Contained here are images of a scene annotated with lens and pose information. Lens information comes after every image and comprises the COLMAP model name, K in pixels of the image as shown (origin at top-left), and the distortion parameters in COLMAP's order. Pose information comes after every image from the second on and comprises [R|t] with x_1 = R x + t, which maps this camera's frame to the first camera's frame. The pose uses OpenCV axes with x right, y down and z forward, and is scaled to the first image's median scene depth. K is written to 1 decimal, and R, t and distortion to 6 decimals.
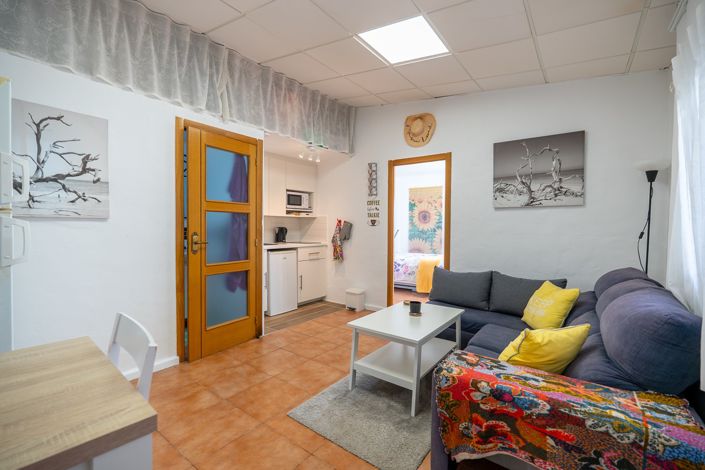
lens RADIAL K [[311.3, 0, 352.0], [0, 311.3, 235.1], [0, 0, 1]] dist [-0.013032, 0.000550]
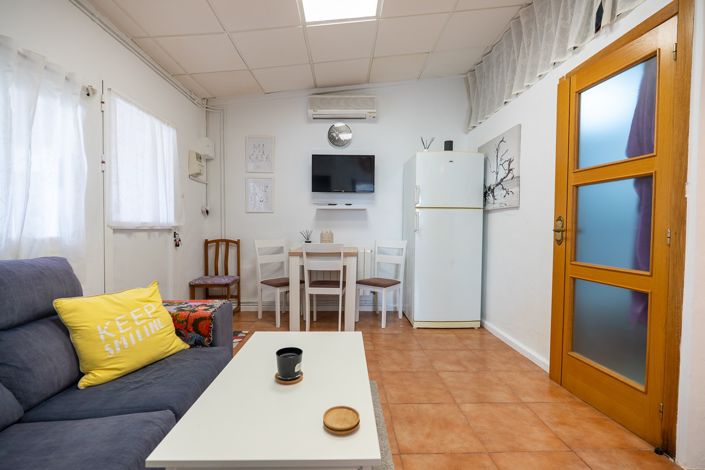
lens RADIAL K [[311.3, 0, 351.5], [0, 311.3, 233.1], [0, 0, 1]] dist [-0.013032, 0.000550]
pose [[-0.781586, -0.004312, -0.623783, 0.434925], [-0.035926, 0.998628, 0.038111, 0.024514], [0.622762, 0.052197, -0.780668, 1.461915]]
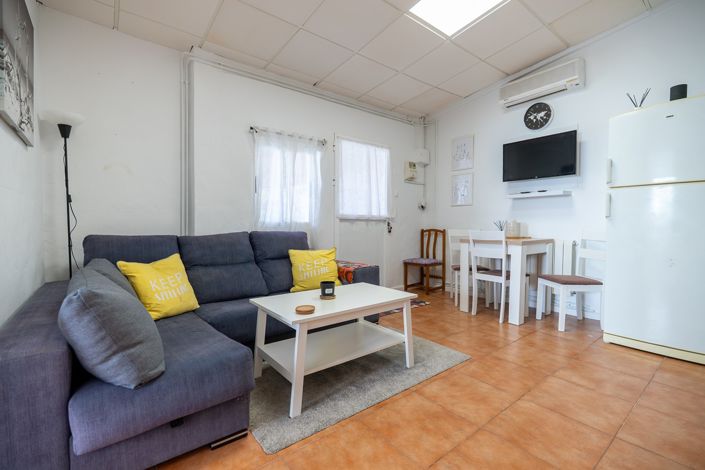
lens RADIAL K [[311.3, 0, 355.1], [0, 311.3, 231.1], [0, 0, 1]] dist [-0.013032, 0.000550]
pose [[-0.970248, -0.017706, 0.241467, -0.053953], [-0.003967, 0.998351, 0.057263, 0.045503], [-0.242082, 0.054602, -0.968718, 1.812078]]
